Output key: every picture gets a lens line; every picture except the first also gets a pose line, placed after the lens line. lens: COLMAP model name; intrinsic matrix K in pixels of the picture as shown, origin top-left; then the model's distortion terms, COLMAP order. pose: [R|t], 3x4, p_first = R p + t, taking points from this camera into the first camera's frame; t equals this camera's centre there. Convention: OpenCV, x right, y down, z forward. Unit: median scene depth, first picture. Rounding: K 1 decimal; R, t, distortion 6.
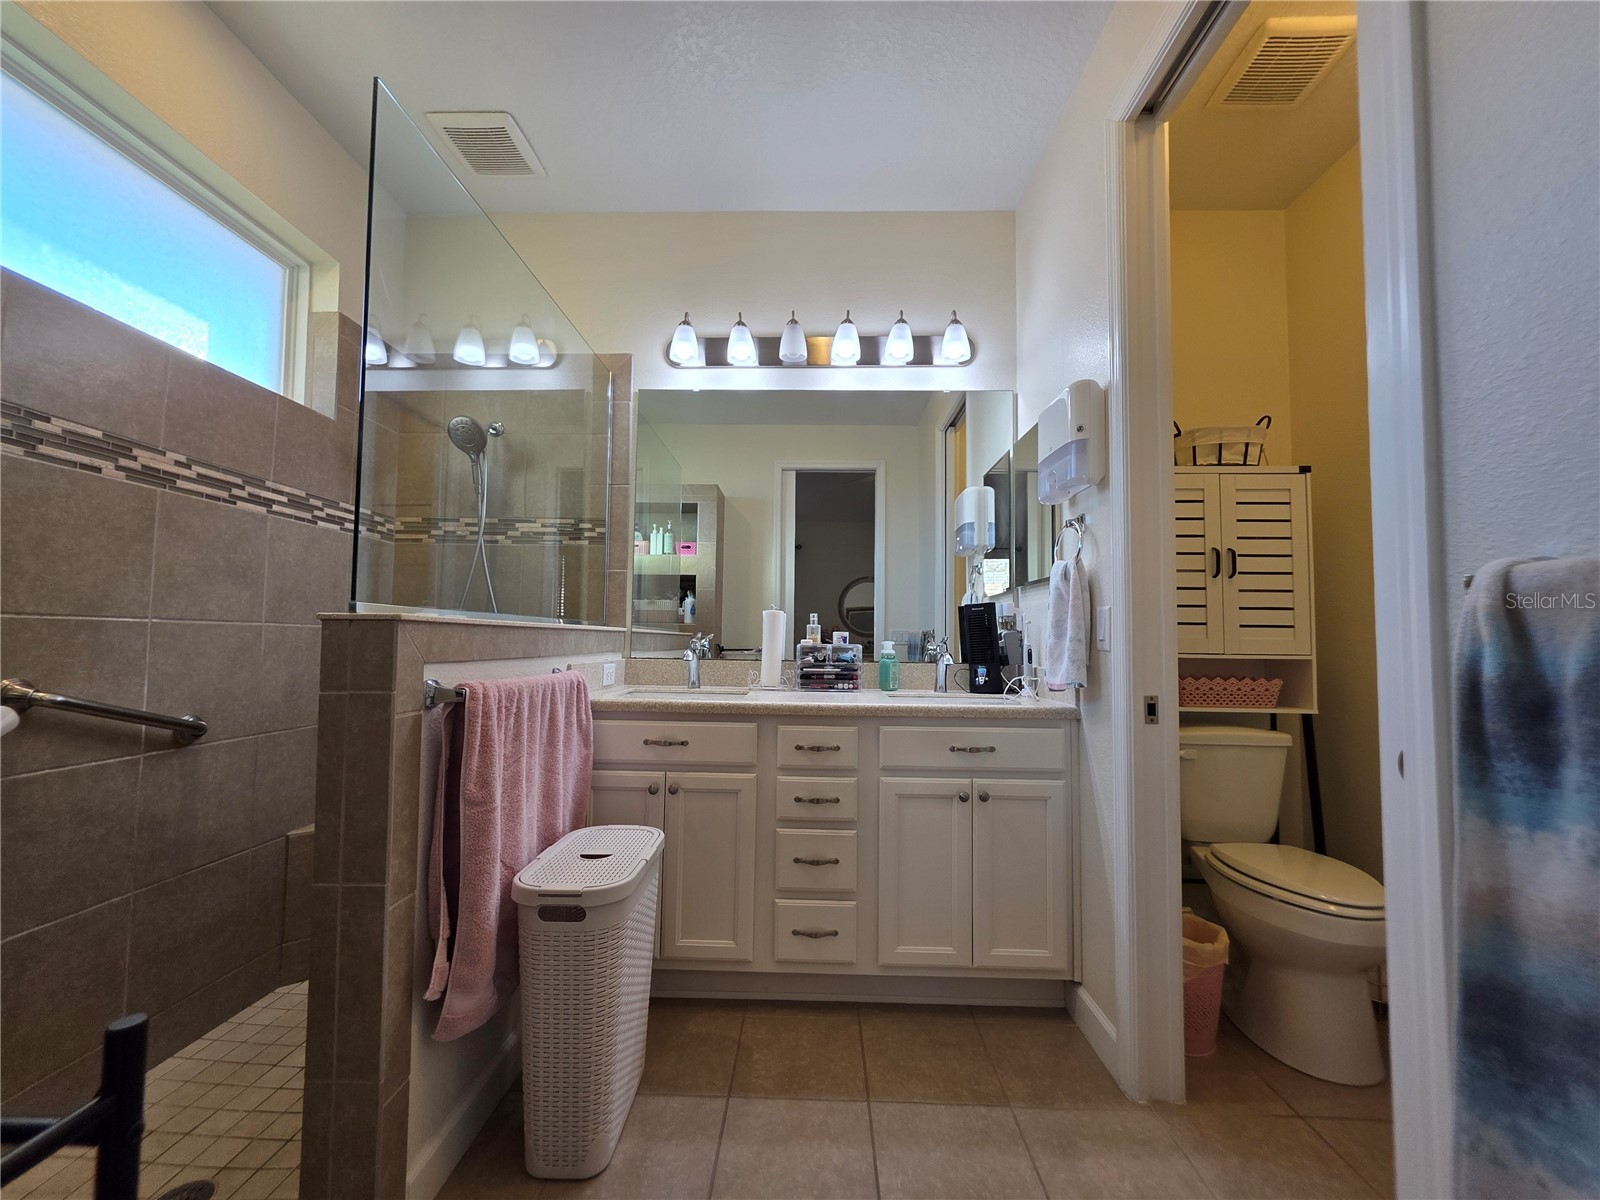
lens RADIAL K [[650.0, 0, 799.0], [0, 650.0, 606.0], [0, 0, 1]] dist [0.001949, -0.000181]
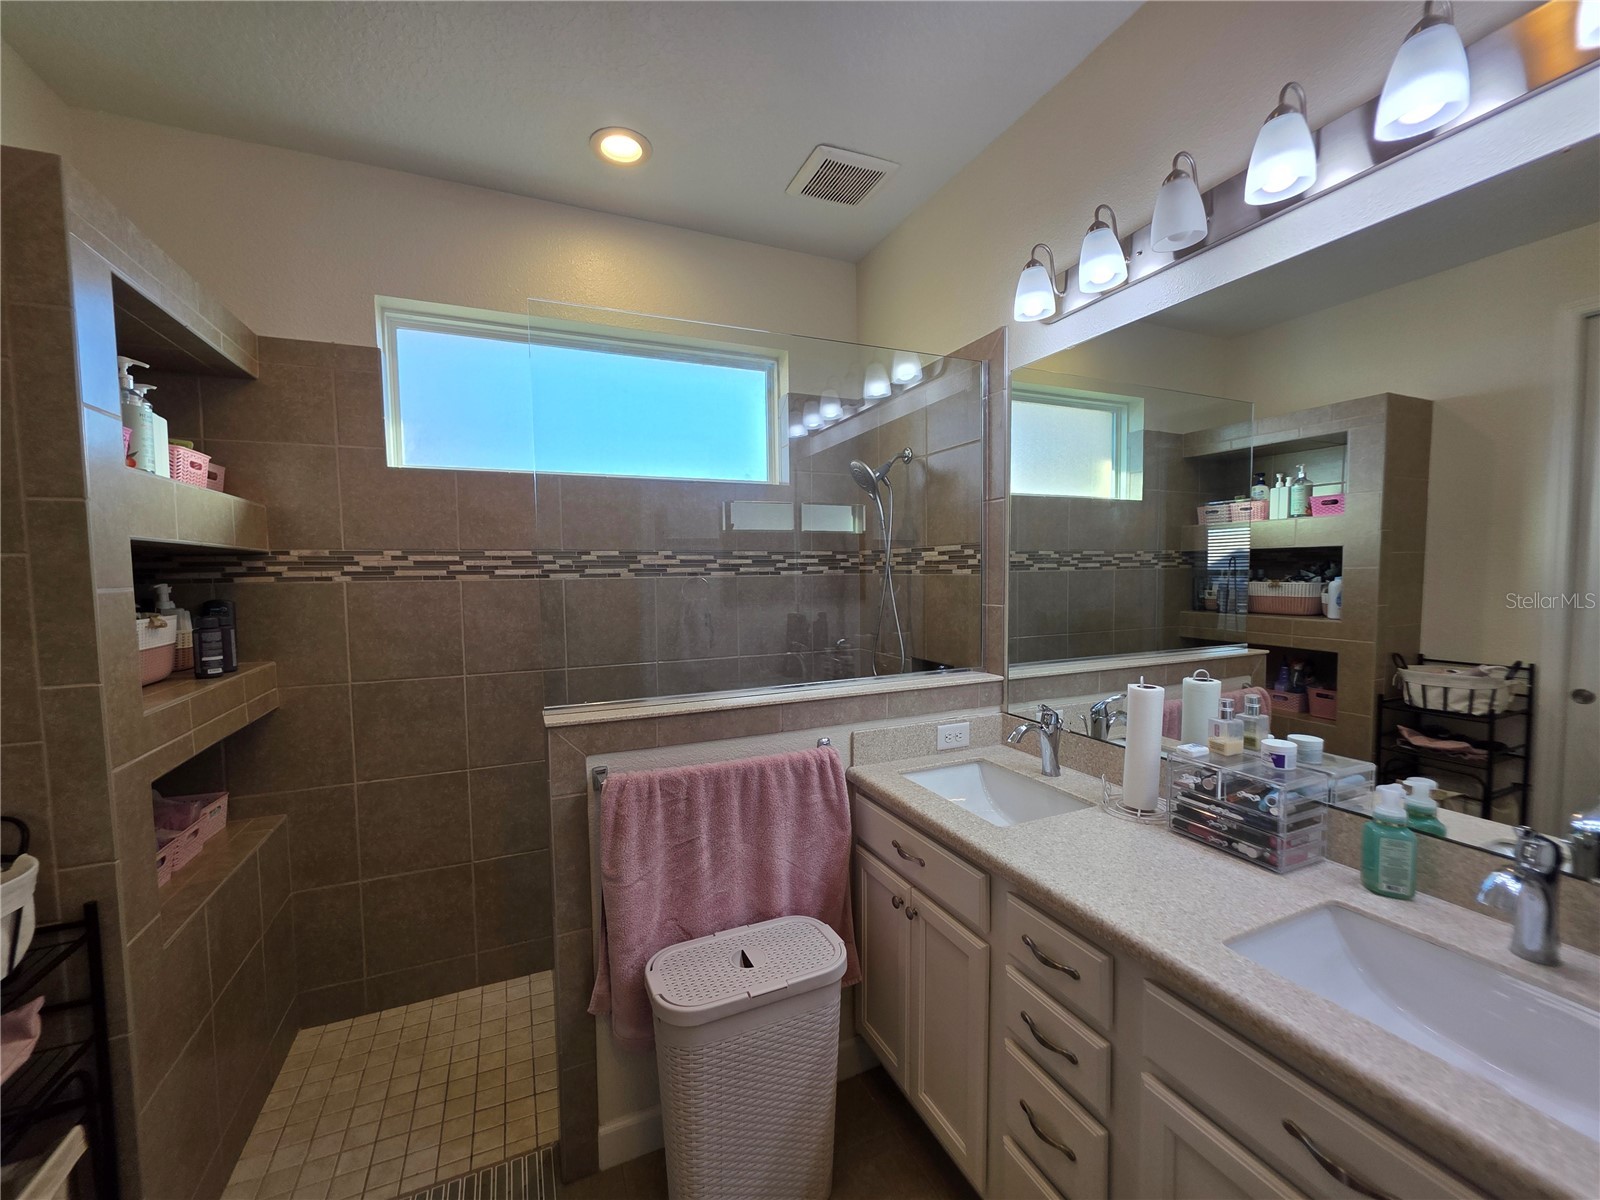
lens RADIAL K [[641.6, 0, 798.1], [0, 641.6, 607.5], [0, 0, 1]] dist [0.001500, -0.000228]
pose [[0.428377, 0.034799, -0.902930, 0.433691], [0.068150, 0.995168, 0.070686, -0.156879], [0.901026, -0.091815, 0.423936, 0.530264]]
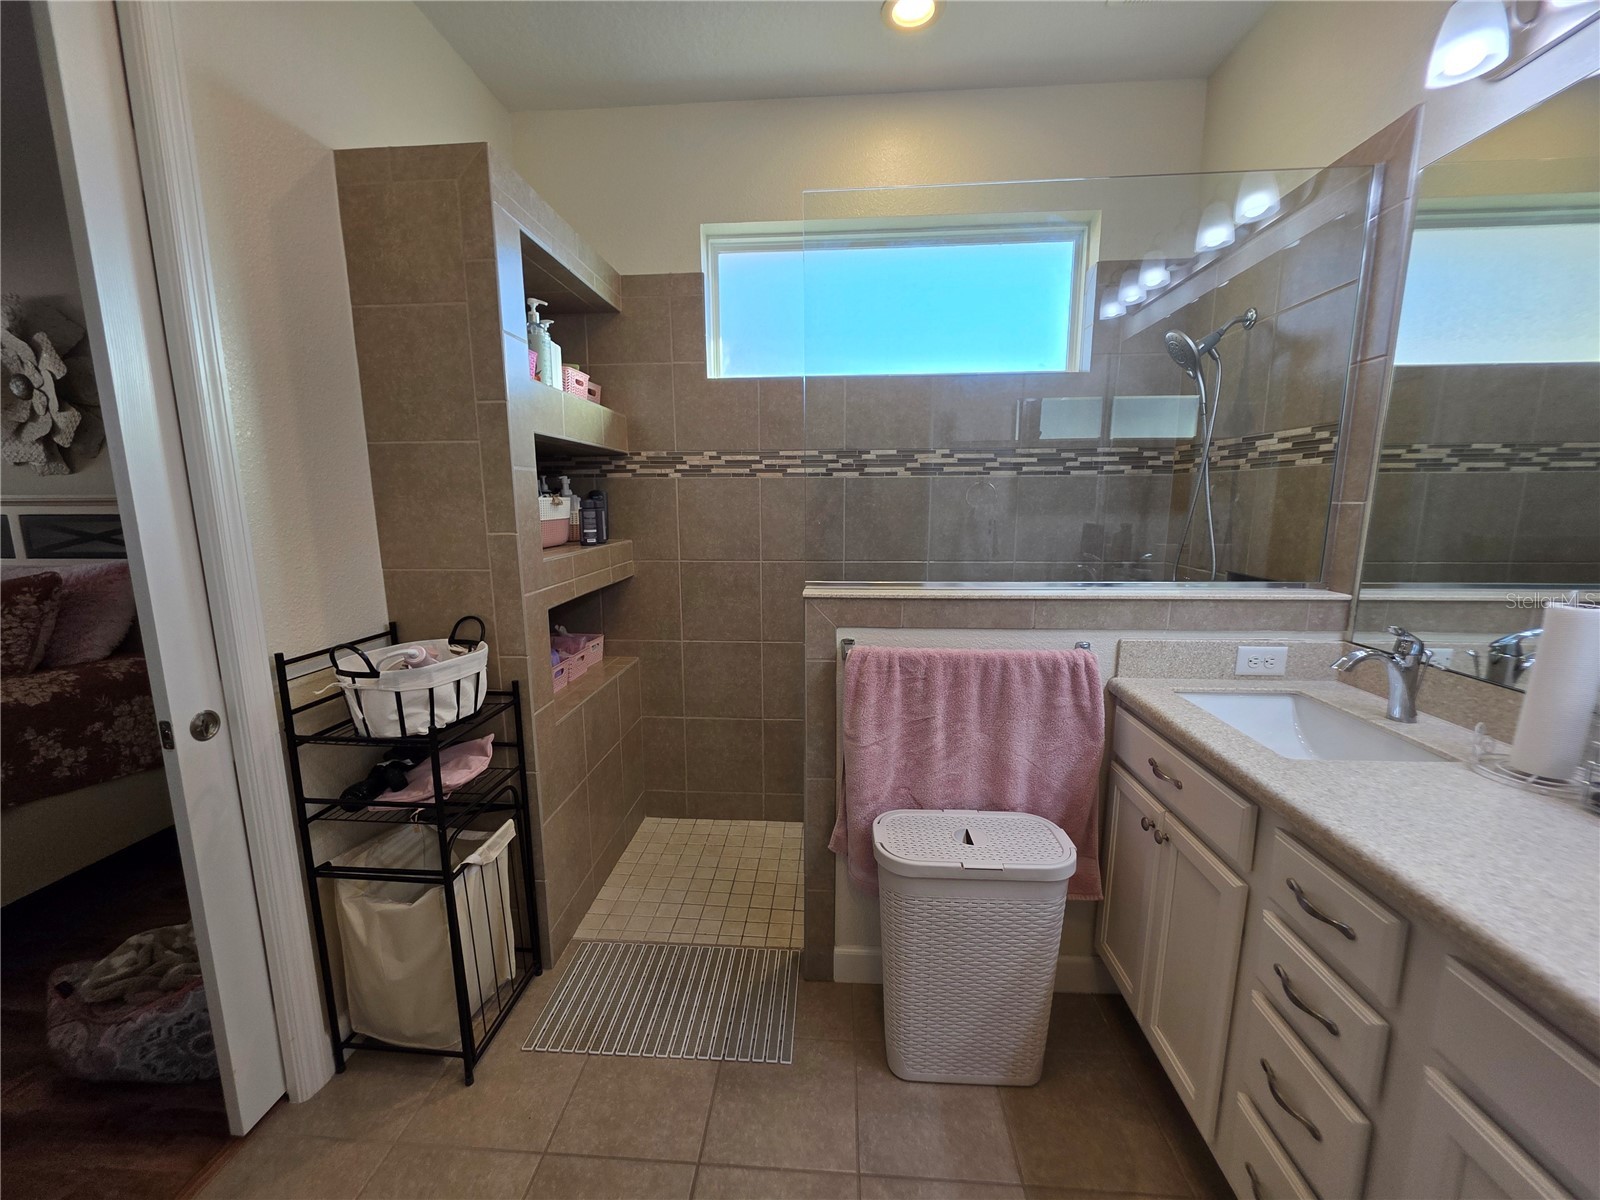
lens RADIAL K [[641.6, 0, 798.1], [0, 641.6, 607.5], [0, 0, 1]] dist [0.001500, -0.000228]
pose [[-0.039748, 0.154723, -0.987158, 0.466591], [0.059013, 0.986578, 0.152256, -0.100472], [0.997466, -0.052203, -0.048345, 0.602031]]
